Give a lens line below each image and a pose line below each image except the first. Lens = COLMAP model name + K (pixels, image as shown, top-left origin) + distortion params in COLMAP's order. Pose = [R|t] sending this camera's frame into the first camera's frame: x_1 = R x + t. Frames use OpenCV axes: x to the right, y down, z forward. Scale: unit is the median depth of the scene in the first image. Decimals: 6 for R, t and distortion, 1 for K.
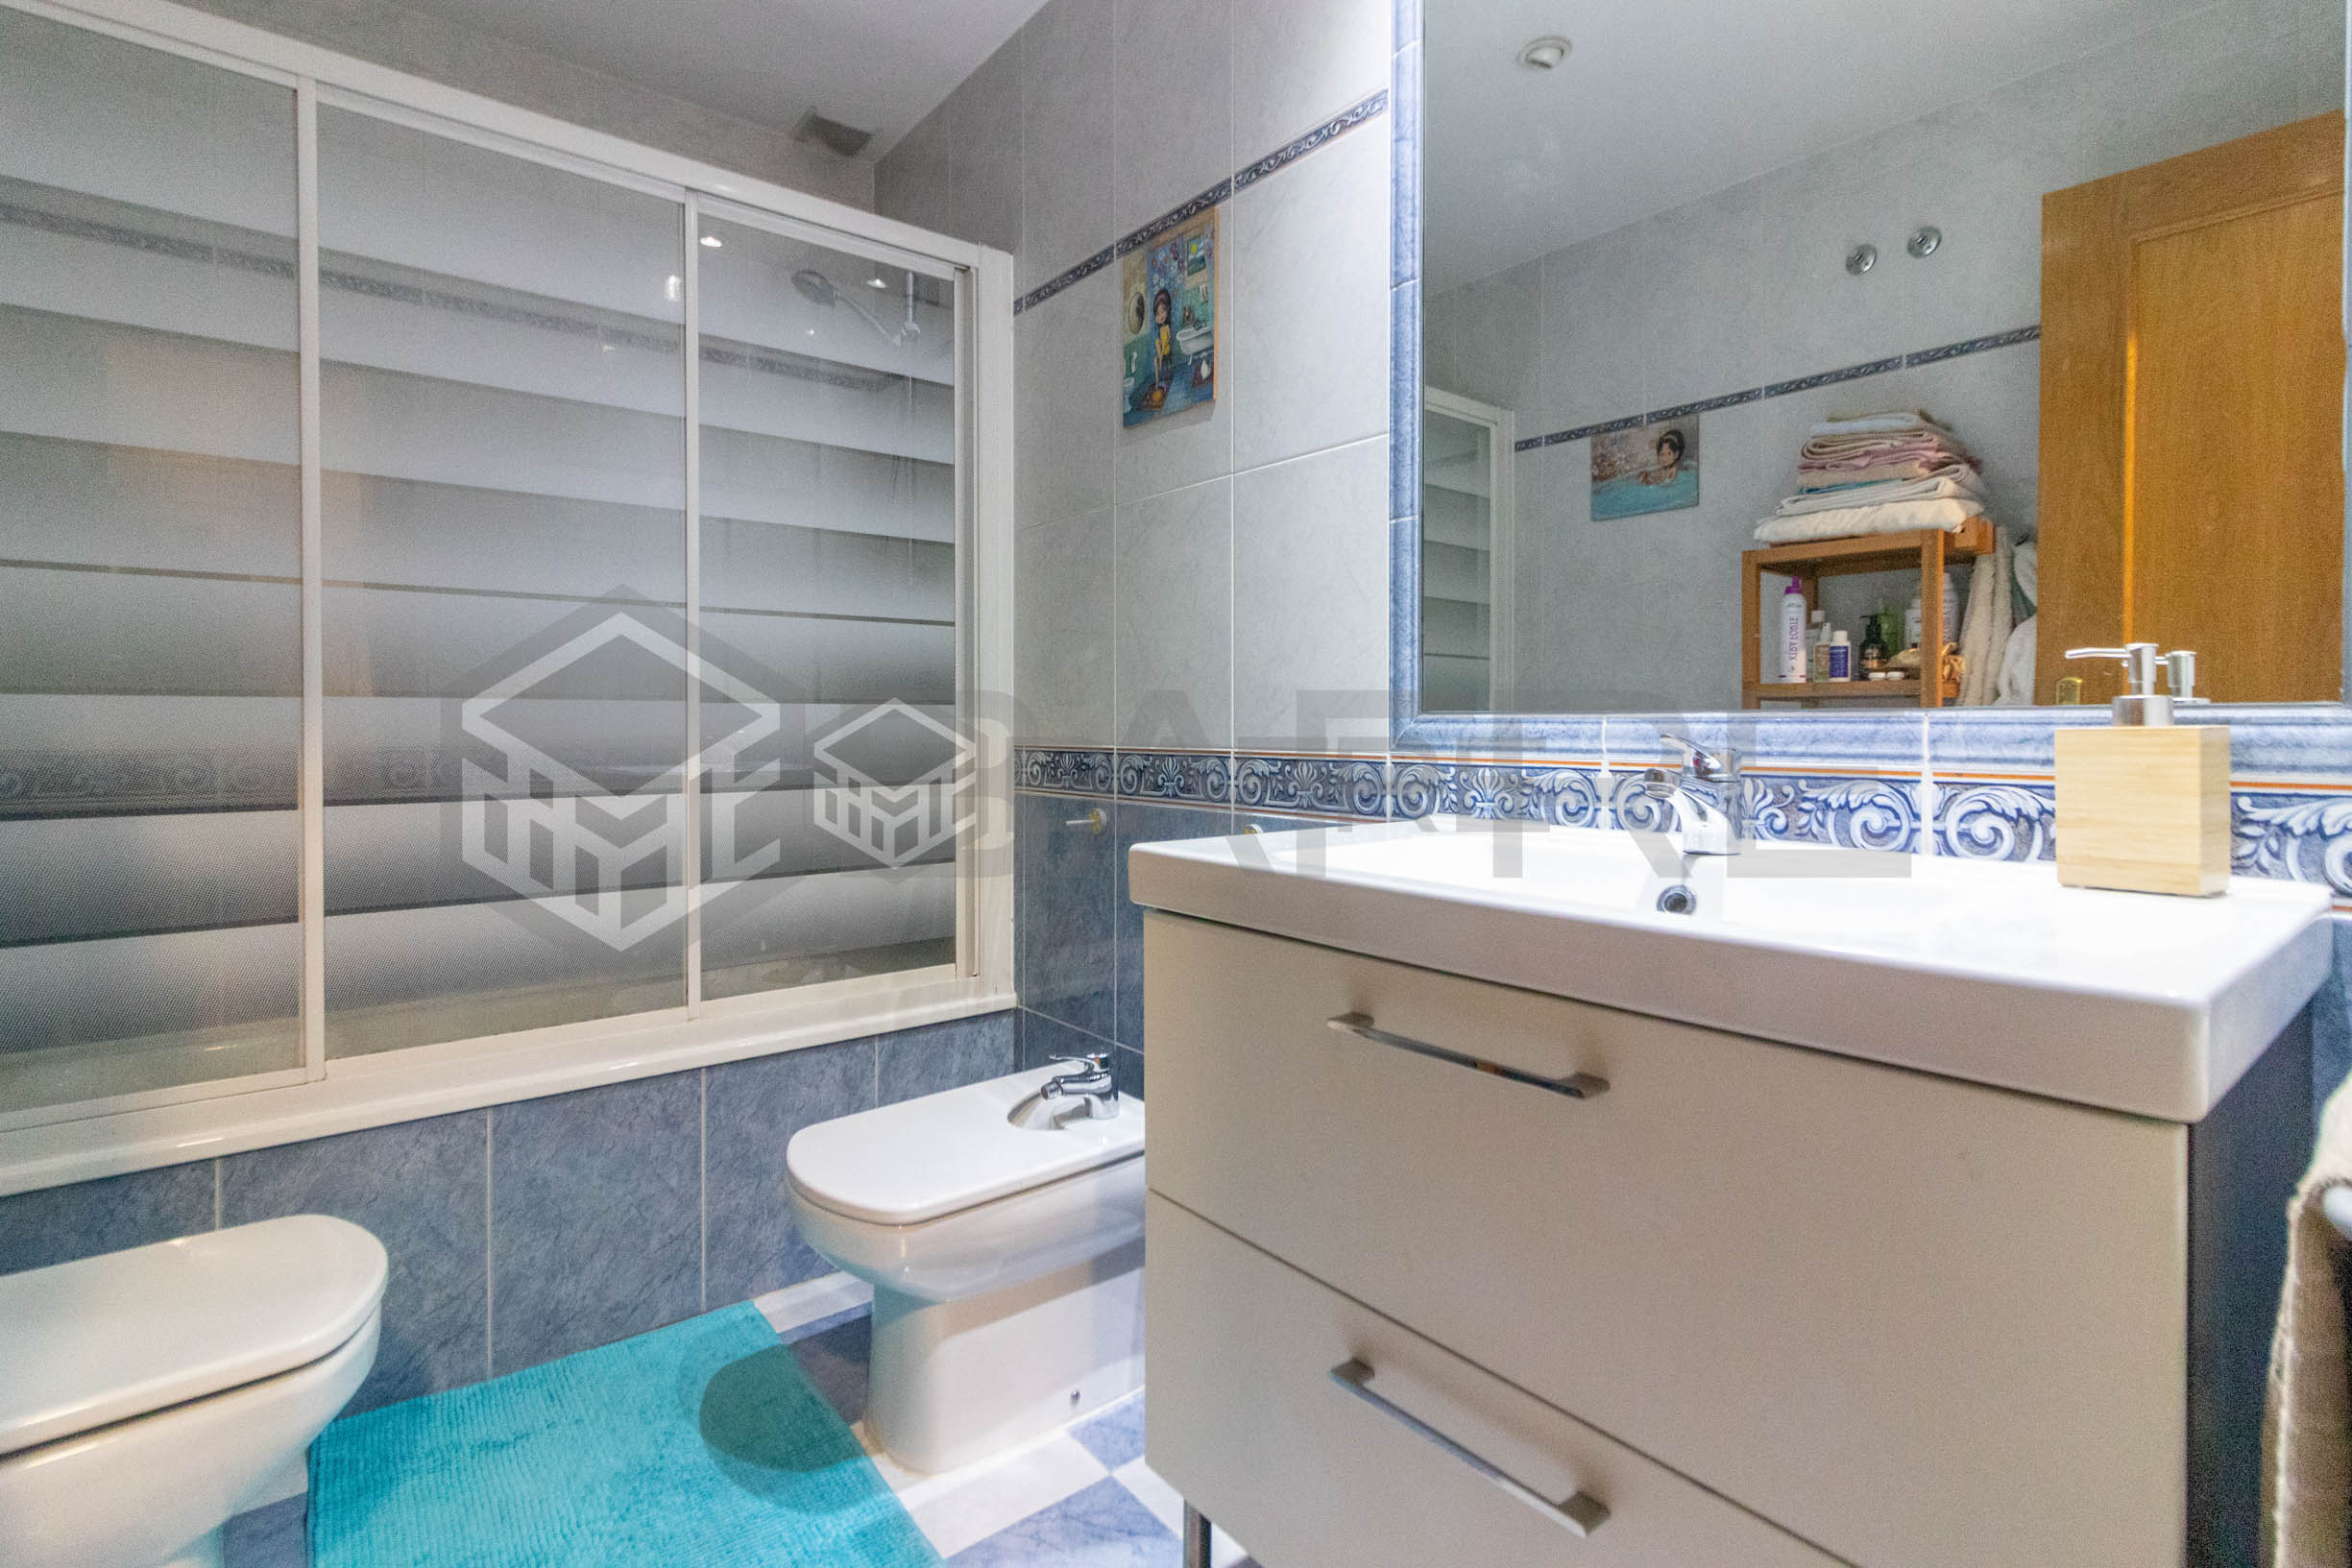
lens RADIAL K [[1093.6, 0, 1150.1], [0, 1093.6, 750.1], [0, 0, 1]] dist [0.002250, 0.000331]
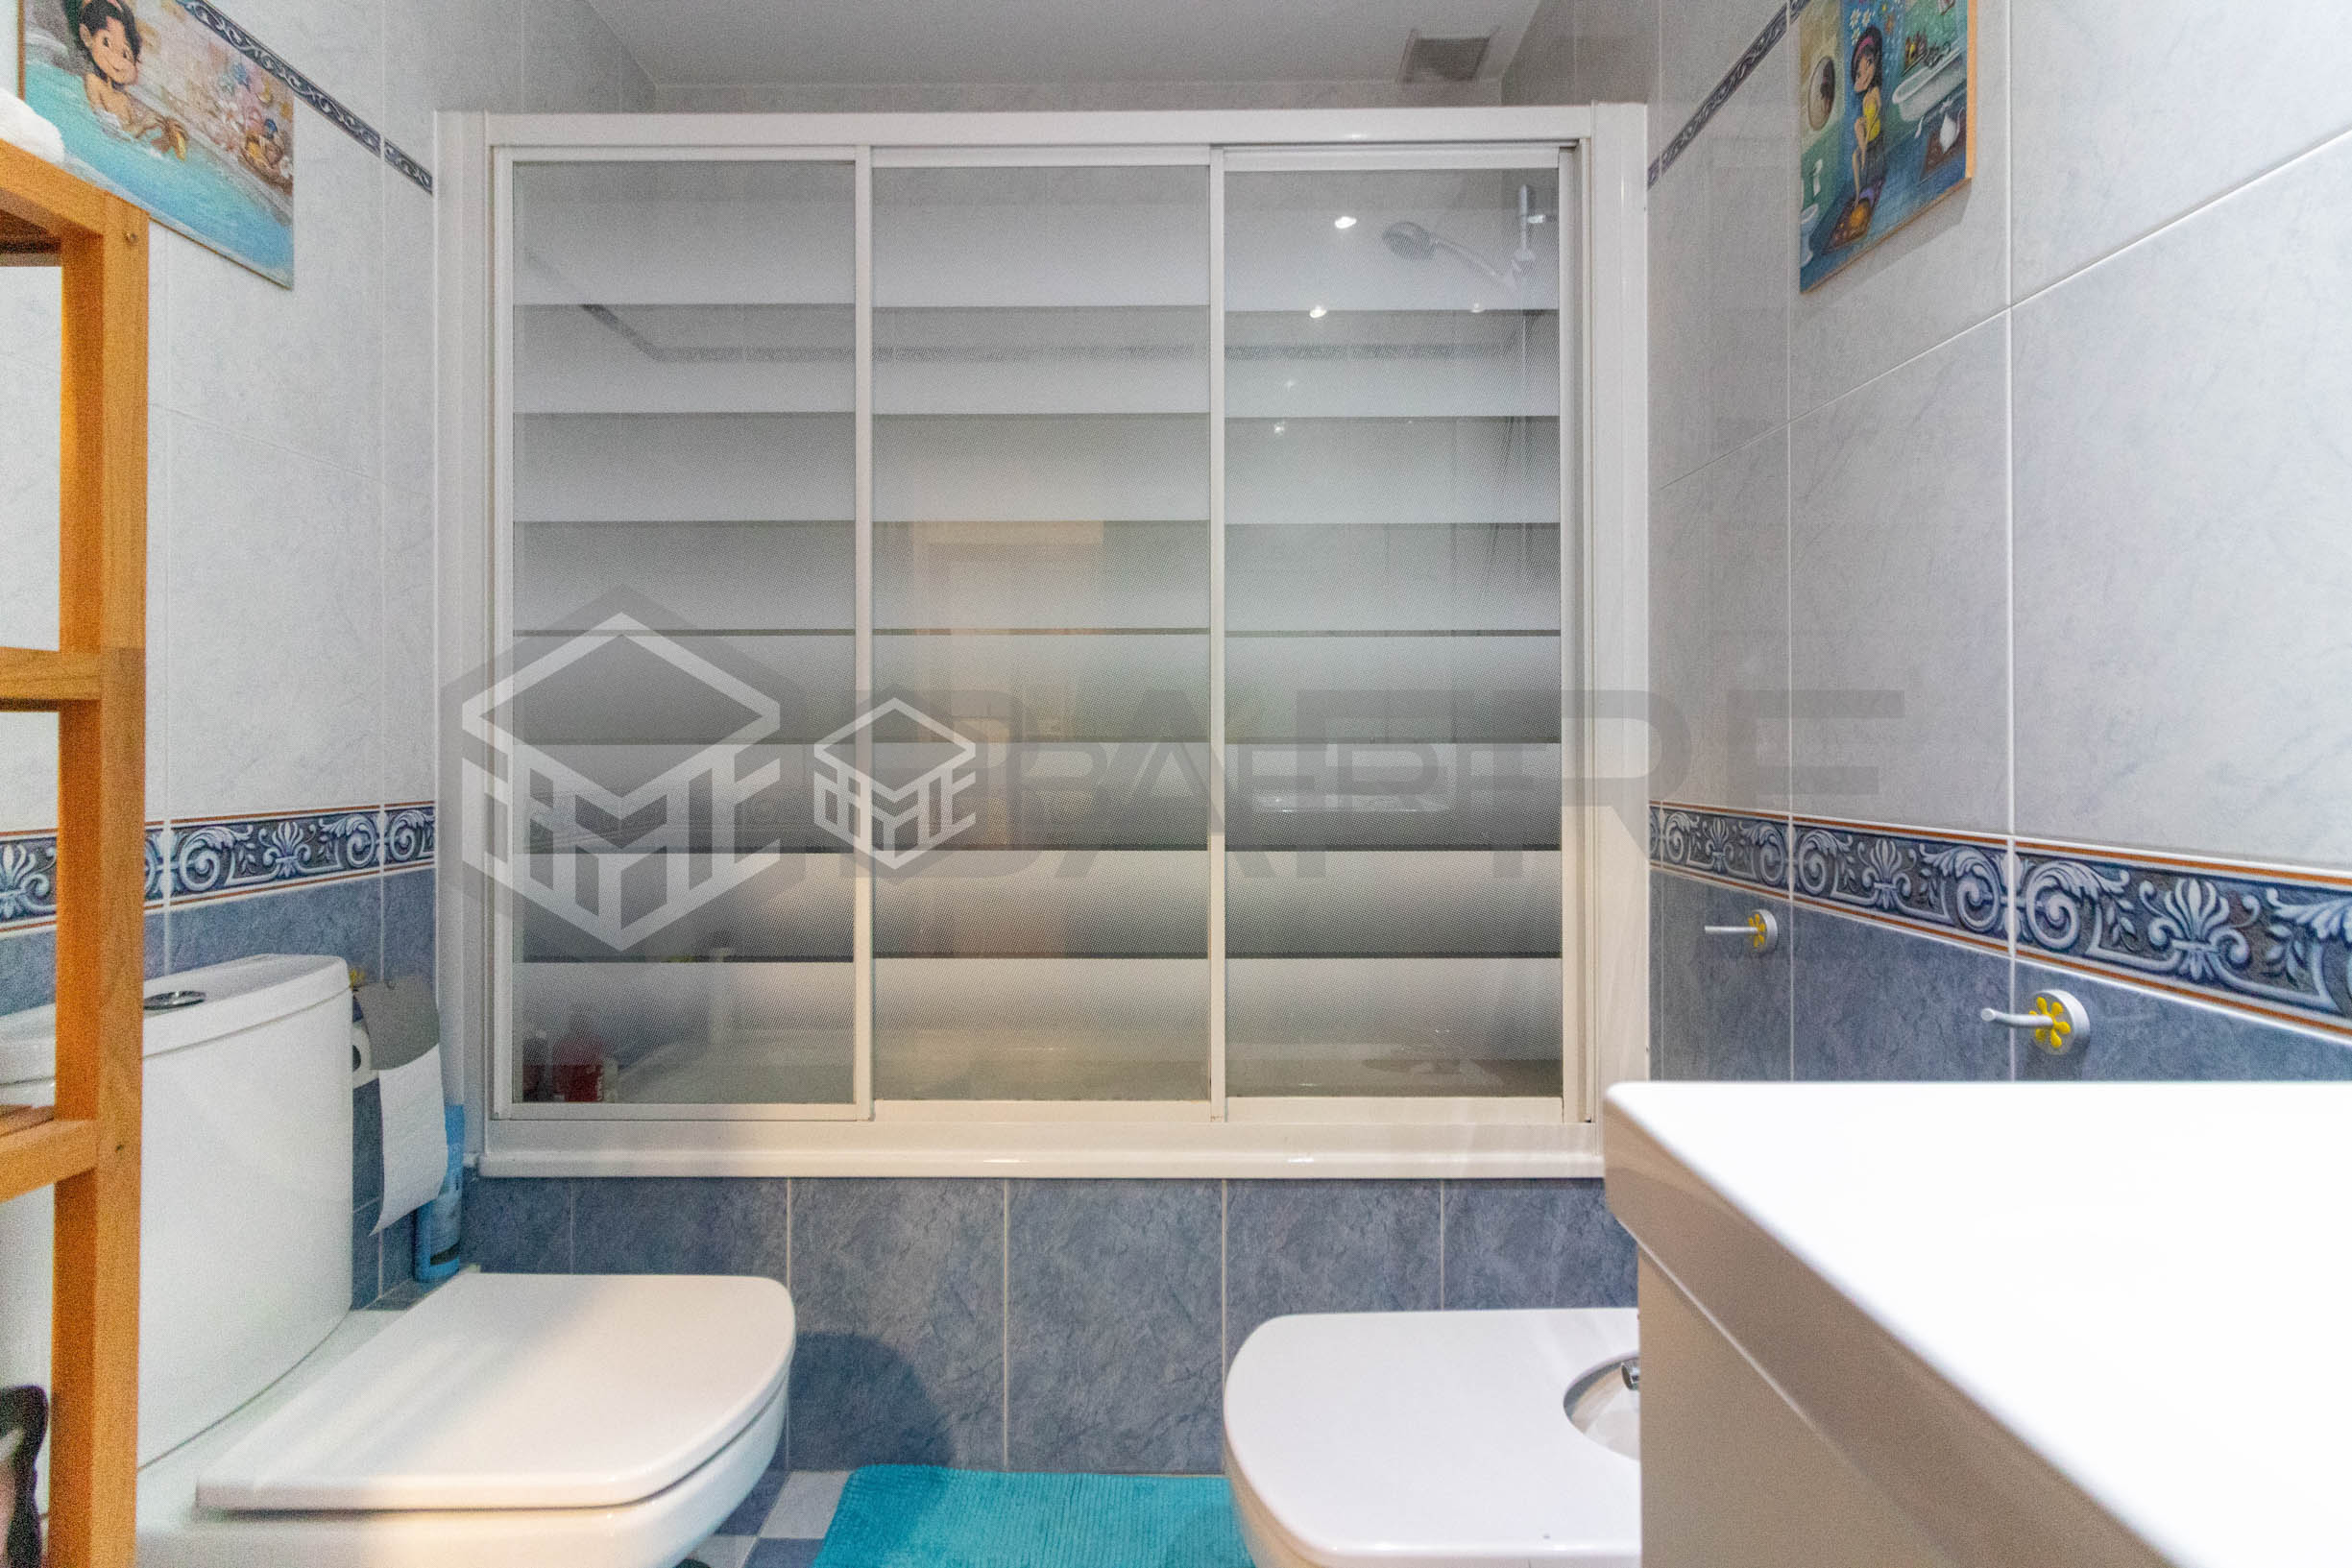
lens RADIAL K [[1093.6, 0, 1150.1], [0, 1093.6, 750.1], [0, 0, 1]] dist [0.002250, 0.000331]
pose [[0.787848, -0.000262, -0.615870, 0.069588], [-0.013392, 0.999756, -0.017557, -0.025582], [0.615724, 0.022080, 0.787652, 0.319855]]
